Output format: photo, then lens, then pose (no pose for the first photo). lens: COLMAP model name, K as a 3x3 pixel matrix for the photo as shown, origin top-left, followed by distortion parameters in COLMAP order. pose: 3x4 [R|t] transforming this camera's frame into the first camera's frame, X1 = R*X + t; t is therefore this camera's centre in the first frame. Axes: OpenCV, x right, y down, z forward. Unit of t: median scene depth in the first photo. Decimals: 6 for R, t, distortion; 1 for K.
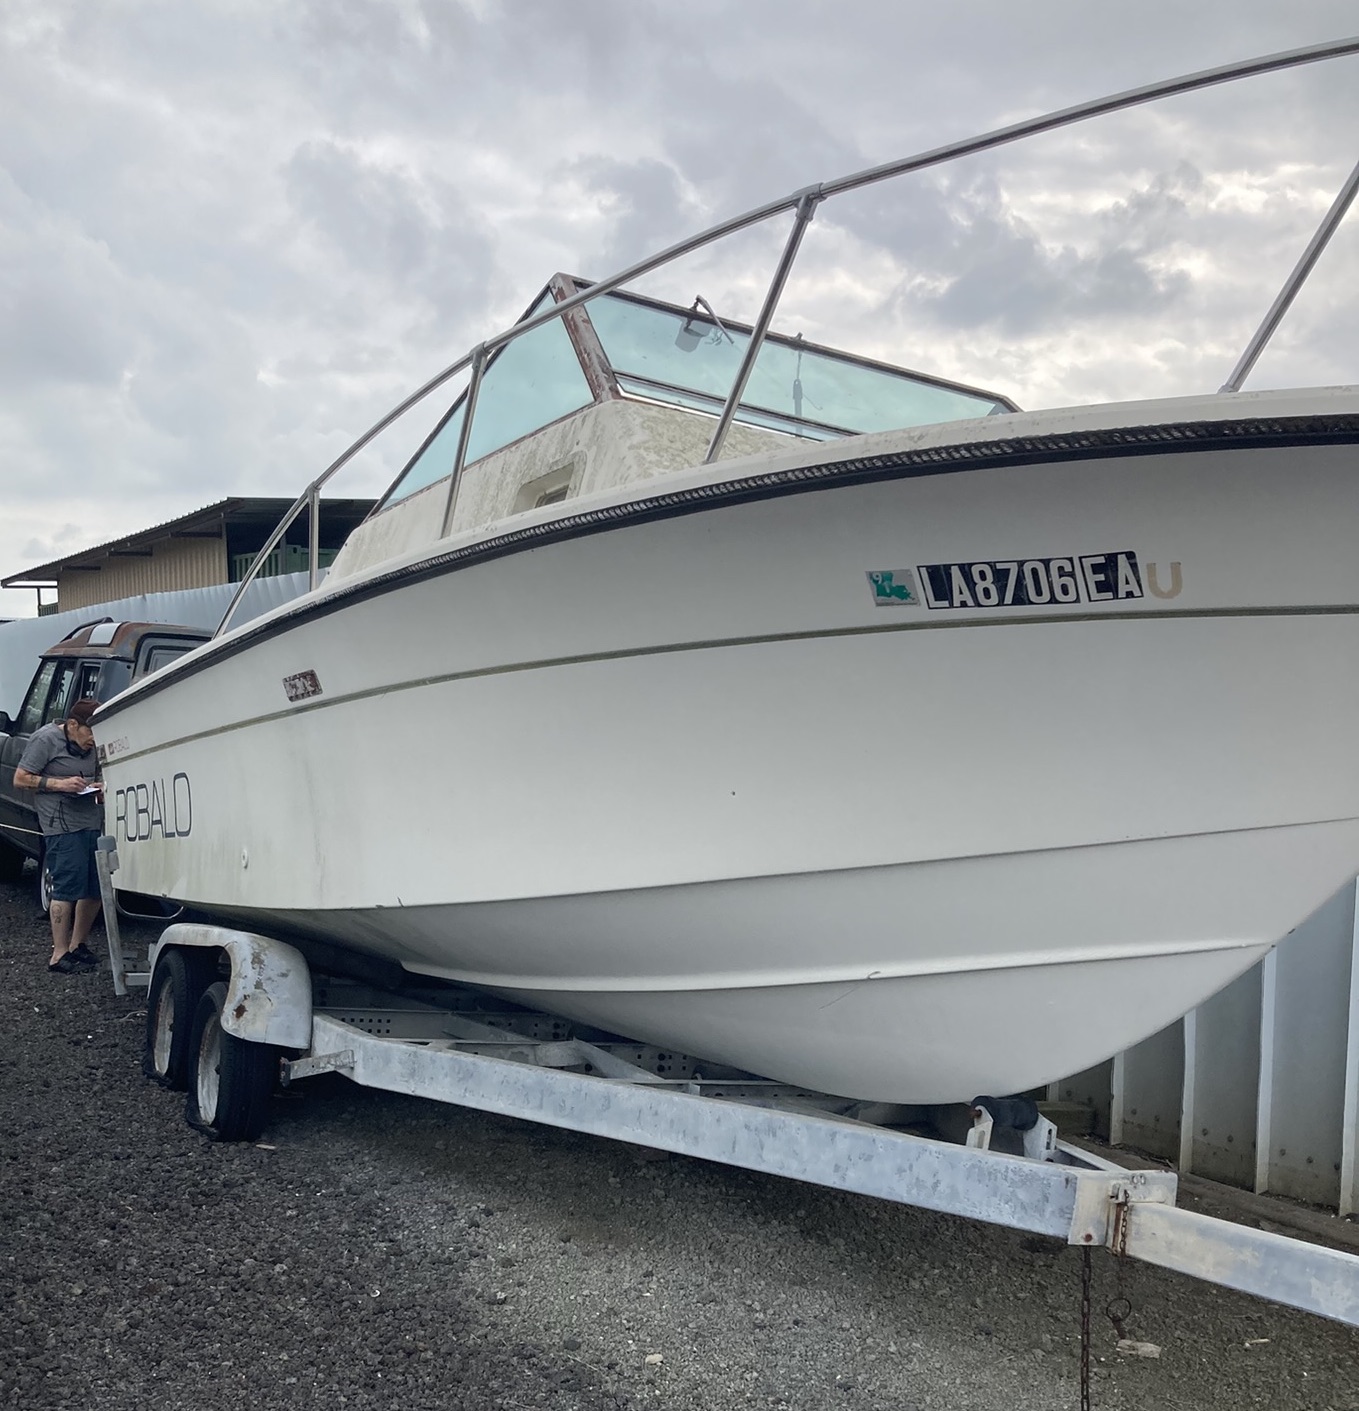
lens RADIAL K [[1650.3, 0, 613.6], [0, 1650.3, 919.1], [0, 0, 1]] dist [0.140846, -0.471671]
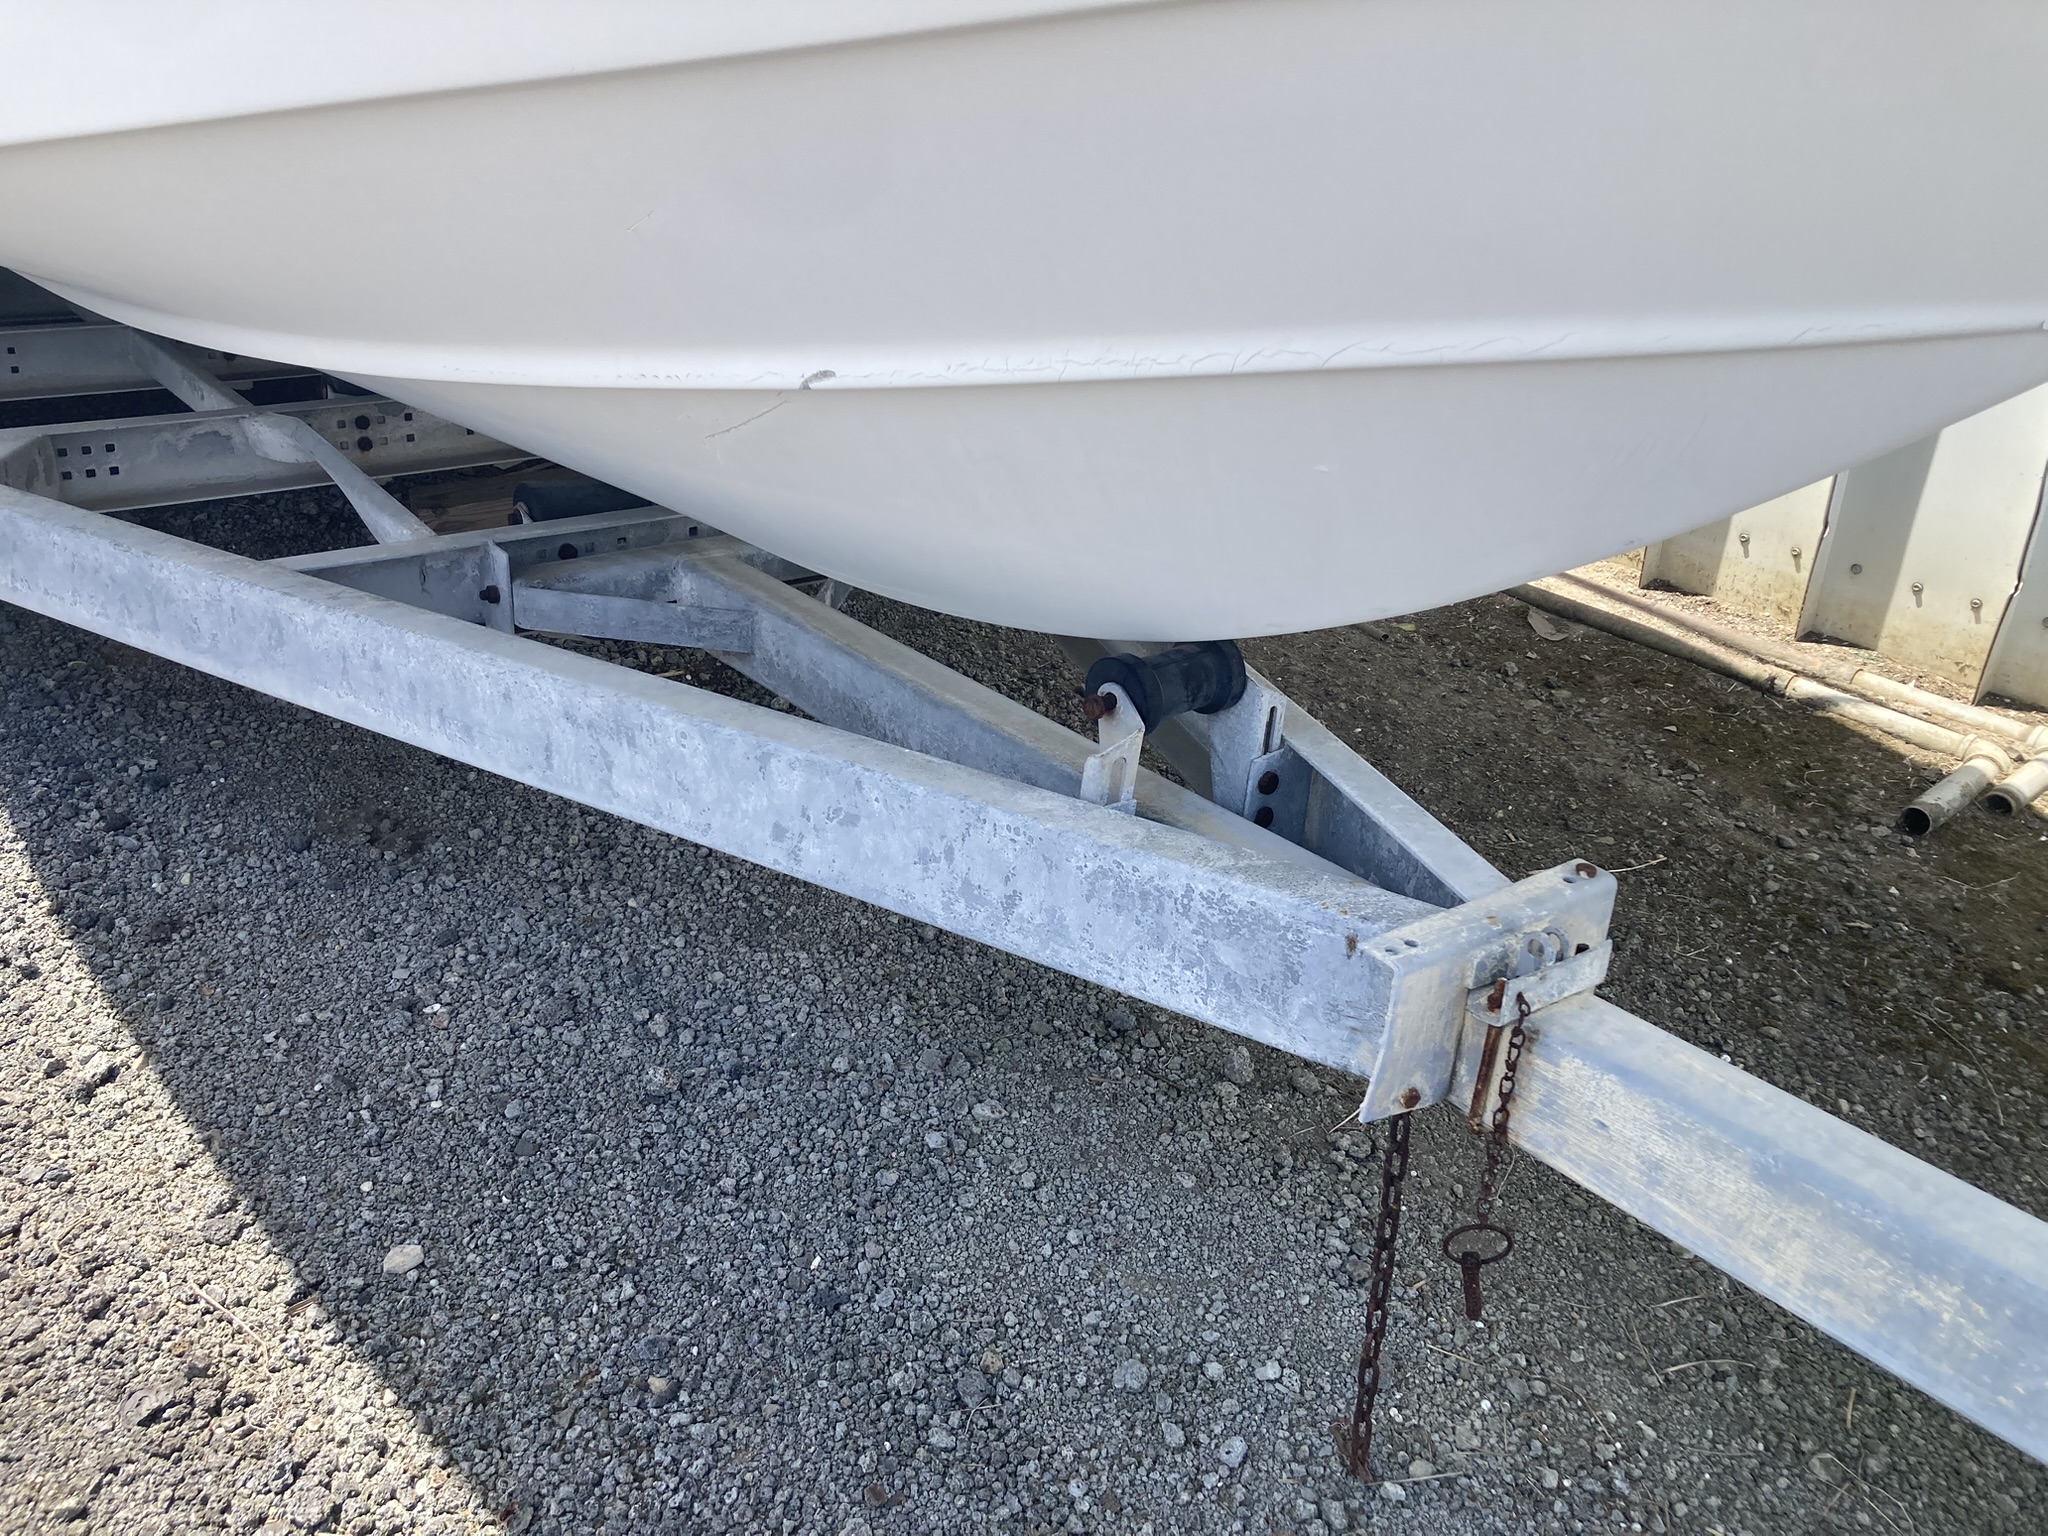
lens RADIAL K [[1717.1, 0, 1024.1], [0, 1717.1, 731.7], [0, 0, 1]] dist [-0.016515, 0.019895]
pose [[0.978646, -0.106070, 0.176070, 0.105445], [0.033452, 0.927339, 0.372725, -0.027033], [-0.202812, -0.358876, 0.911085, 0.522975]]
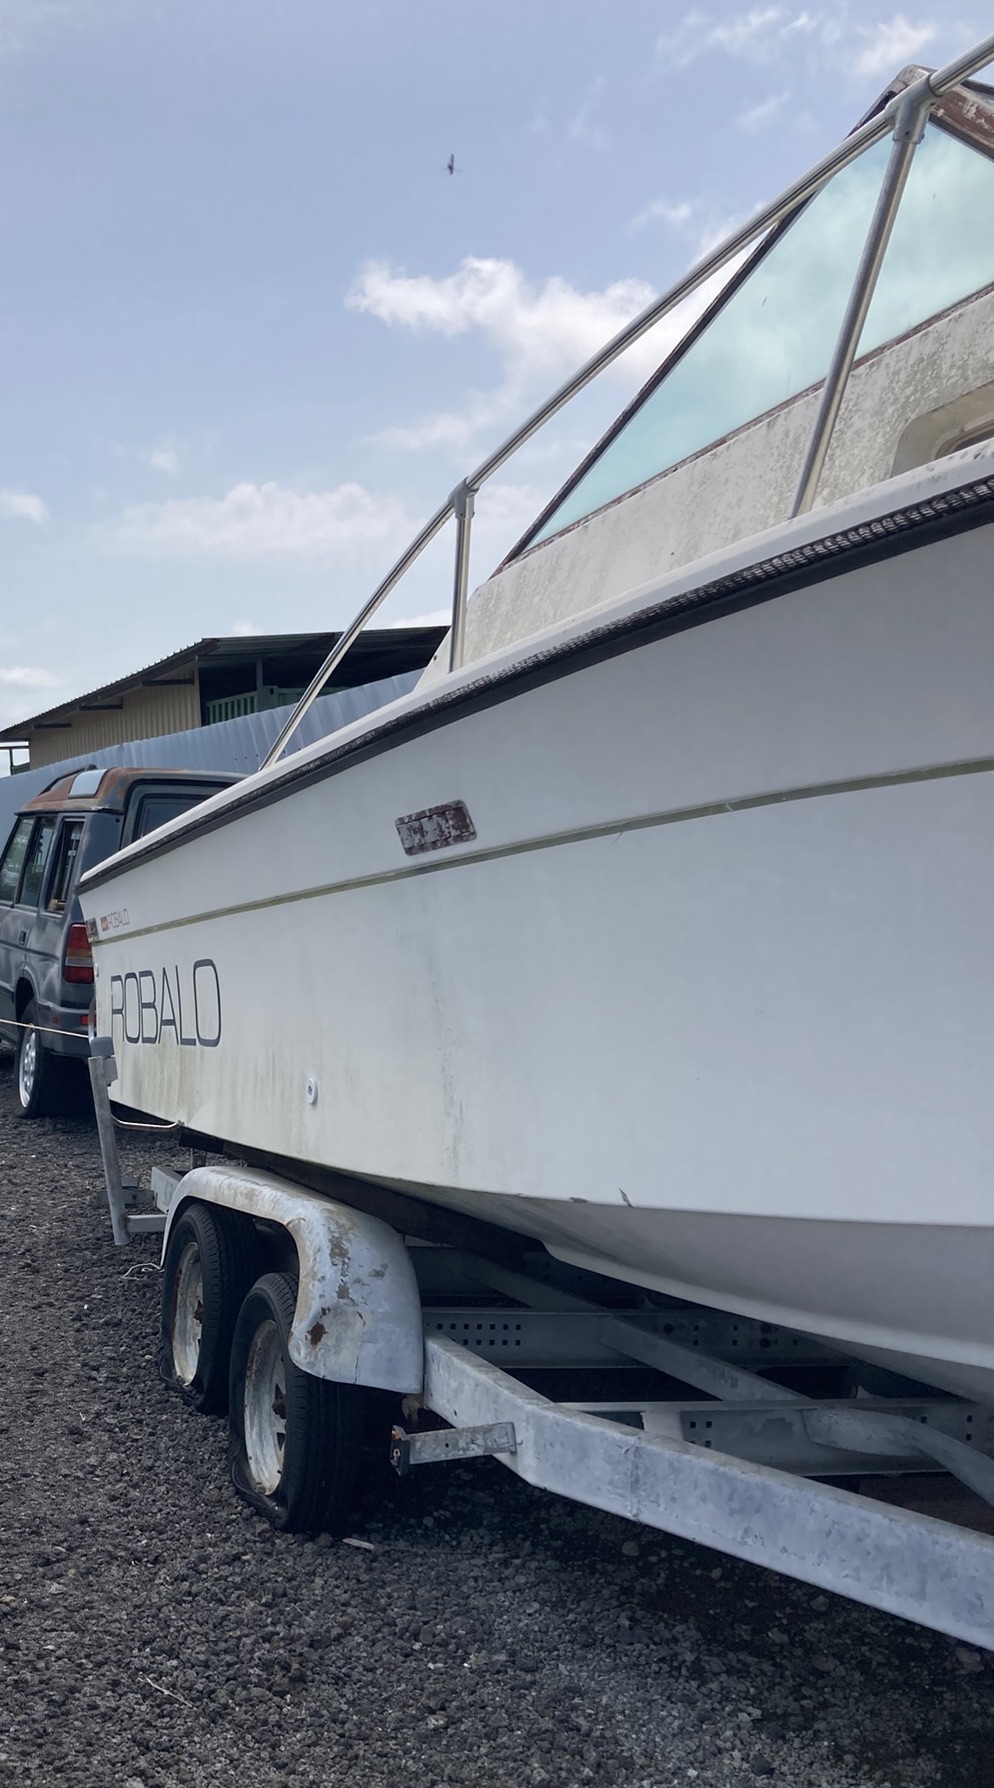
lens RADIAL K [[1685.8, 0, 260.3], [0, 1685.8, 1022.3], [0, 0, 1]] dist [0.082502, -0.185848]
pose [[0.982414, -0.018730, -0.185774, -0.150382], [0.013901, 0.999532, -0.027264, -0.059758], [0.186198, 0.024203, 0.982214, 0.425761]]
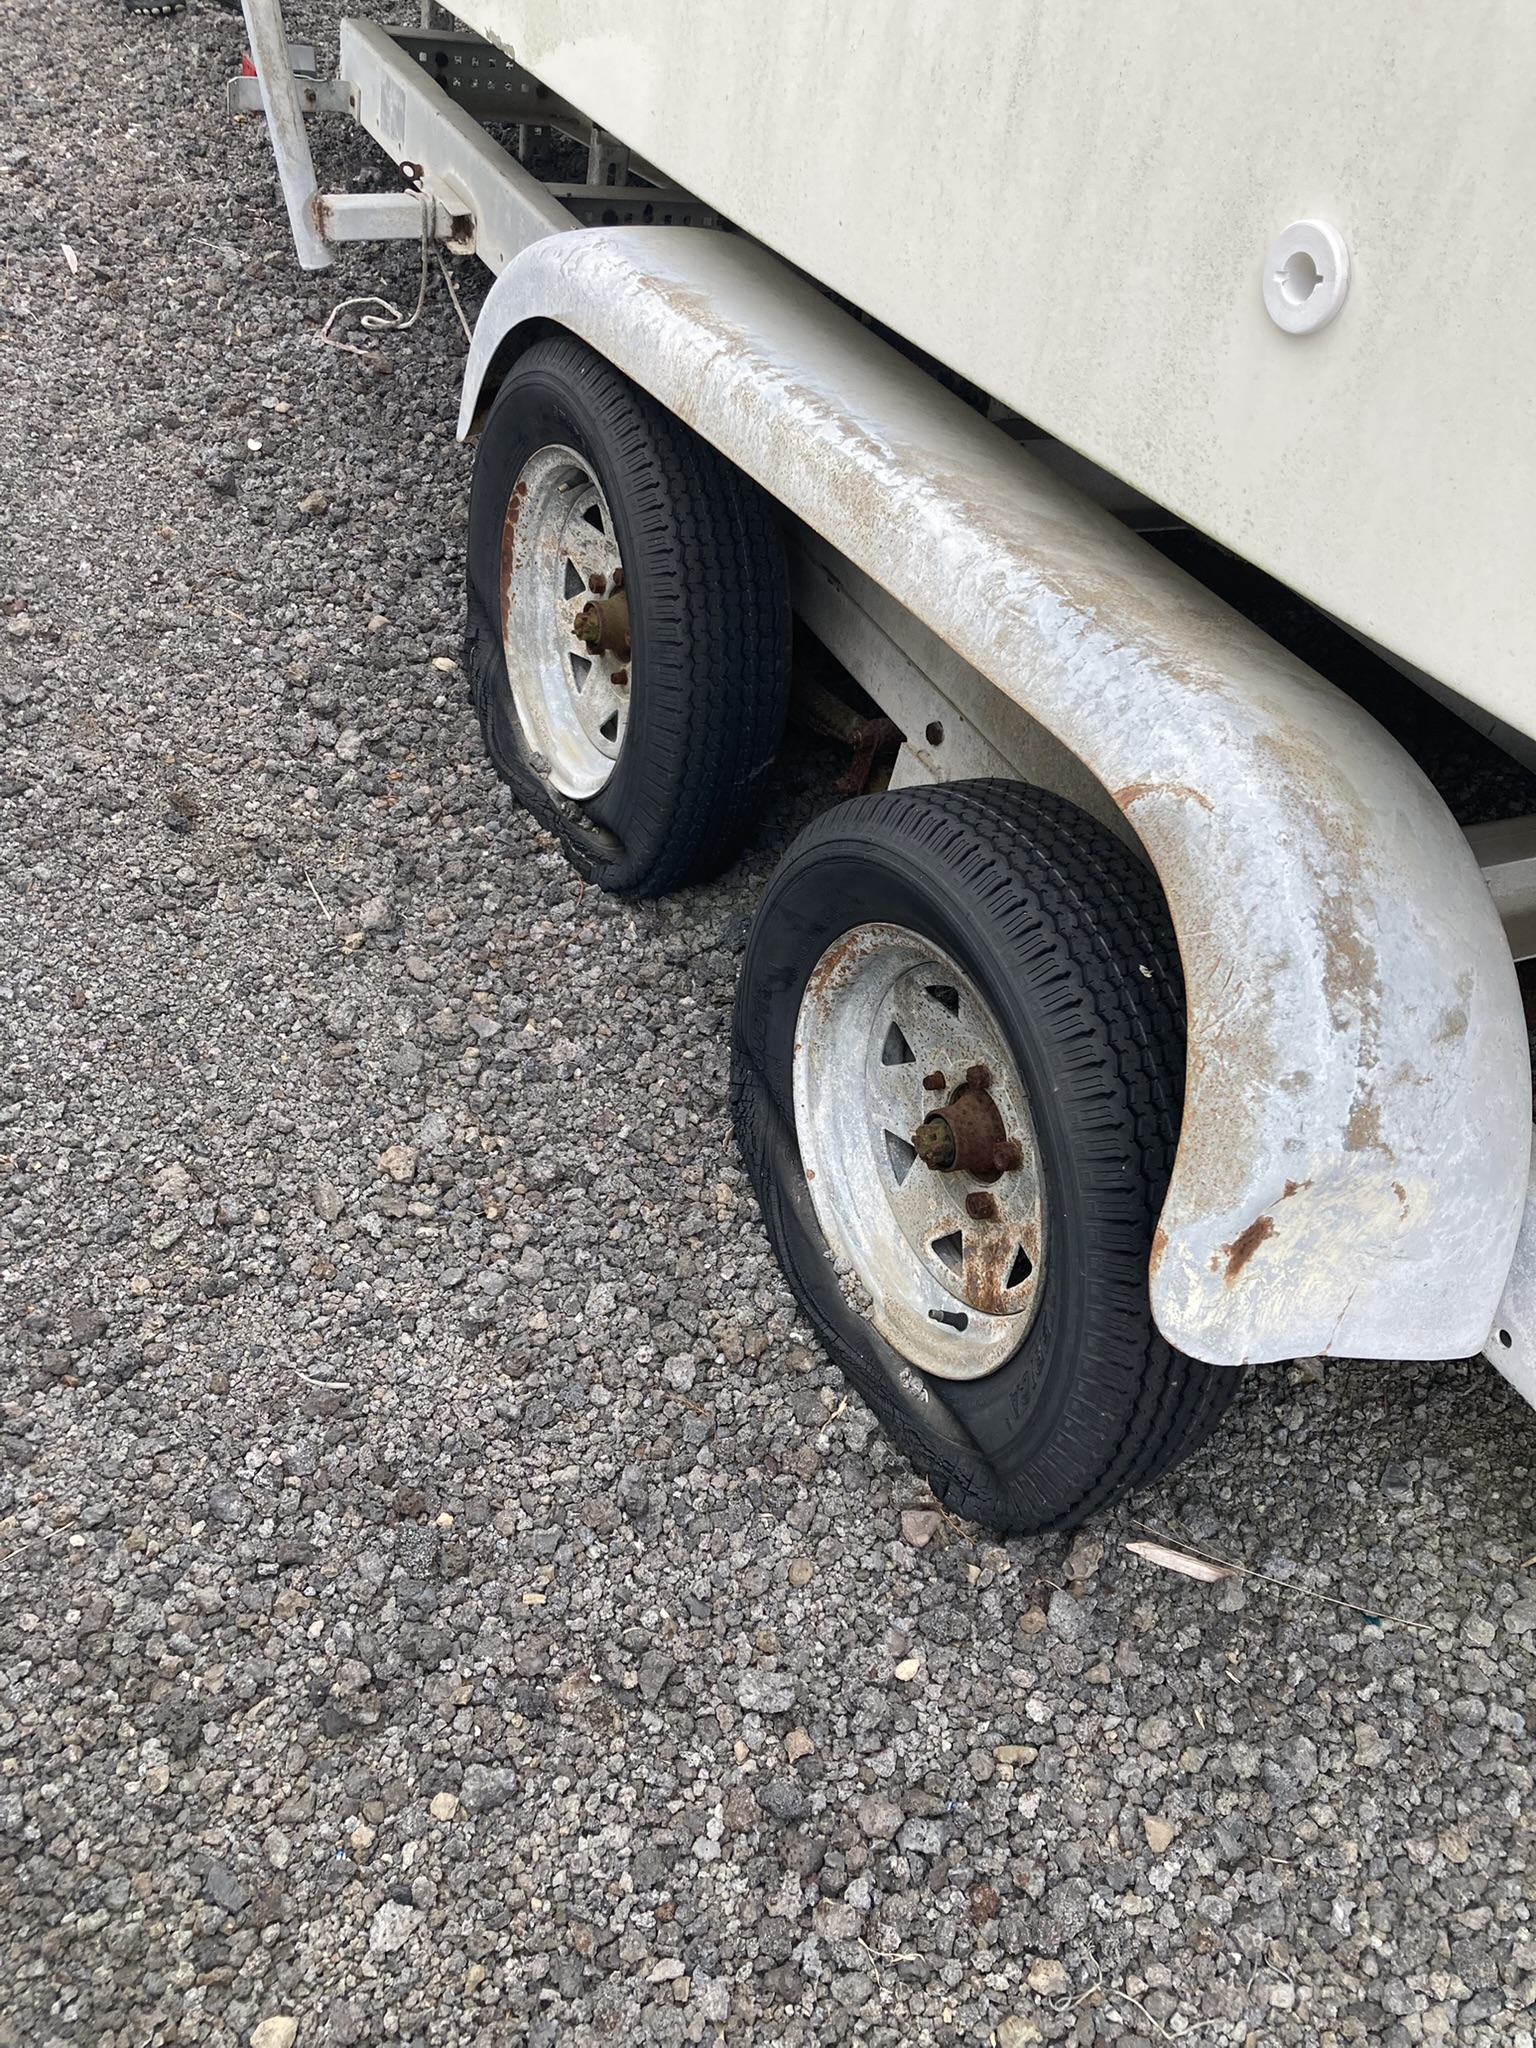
lens RADIAL K [[1717.1, 0, 768.0], [0, 1717.1, 1024.0], [0, 0, 1]] dist [-0.016515, 0.019895]
pose [[0.997025, 0.057603, 0.051223, -0.361601], [-0.076956, 0.781981, 0.618533, -0.103346], [-0.004426, -0.620635, 0.784087, 1.064243]]
